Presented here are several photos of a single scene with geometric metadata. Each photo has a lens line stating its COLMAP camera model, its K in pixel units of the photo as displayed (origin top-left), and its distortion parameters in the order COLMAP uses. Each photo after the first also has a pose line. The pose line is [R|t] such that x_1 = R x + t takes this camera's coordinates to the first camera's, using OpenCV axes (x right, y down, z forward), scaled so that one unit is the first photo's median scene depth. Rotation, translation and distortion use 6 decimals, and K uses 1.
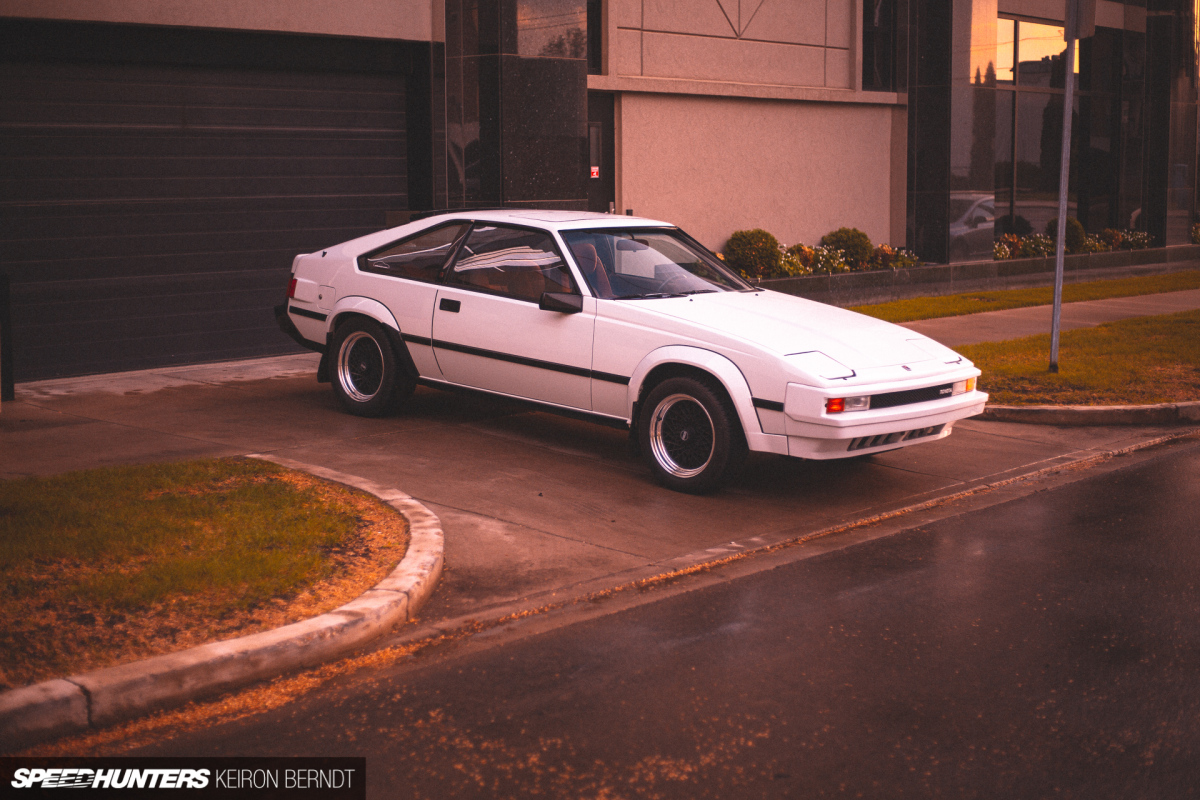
lens RADIAL K [[1699.8, 0, 600.0], [0, 1699.8, 400.0], [0, 0, 1]] dist [-0.048210, -0.059996]
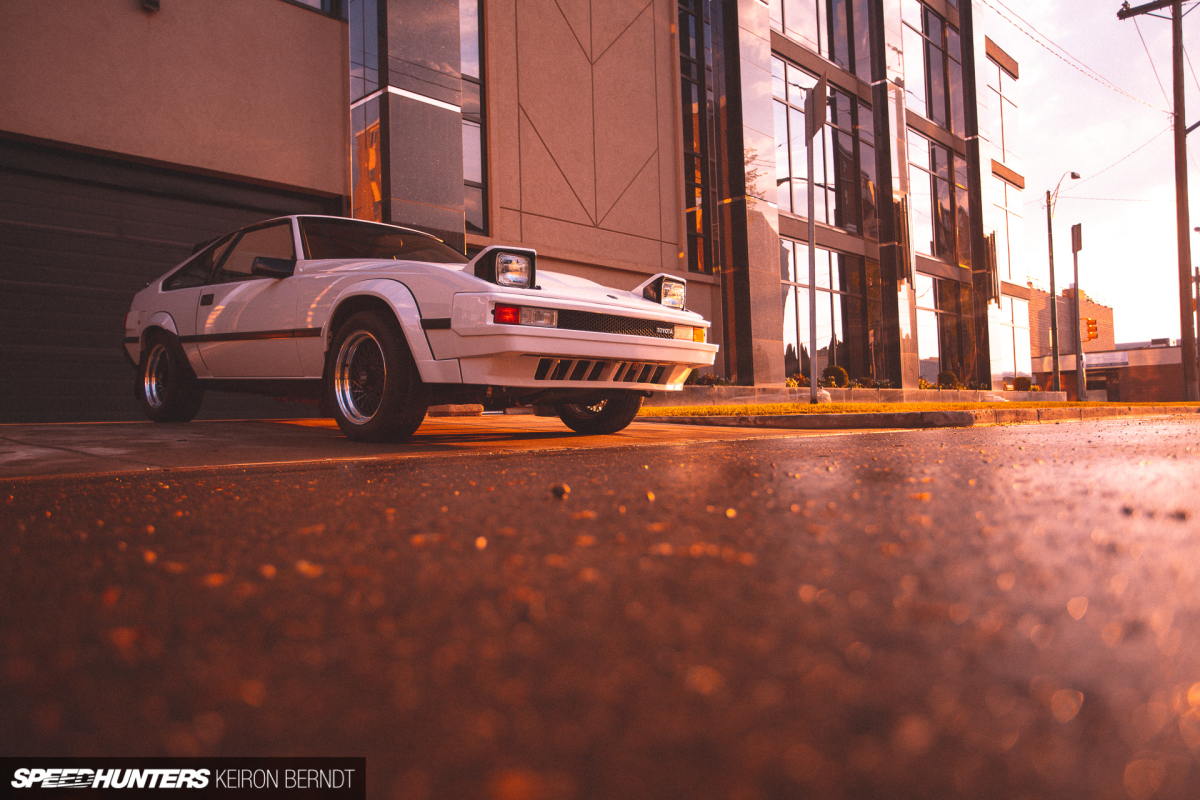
lens RADIAL K [[822.3, 0, 579.1], [0, 822.3, 381.0], [0, 0, 1]] dist [-0.002913, 0.085992]
pose [[0.998146, -0.033926, -0.050535, 0.178970], [0.023651, 0.981194, -0.191572, 0.104944], [0.056084, 0.190022, 0.980177, 0.570010]]
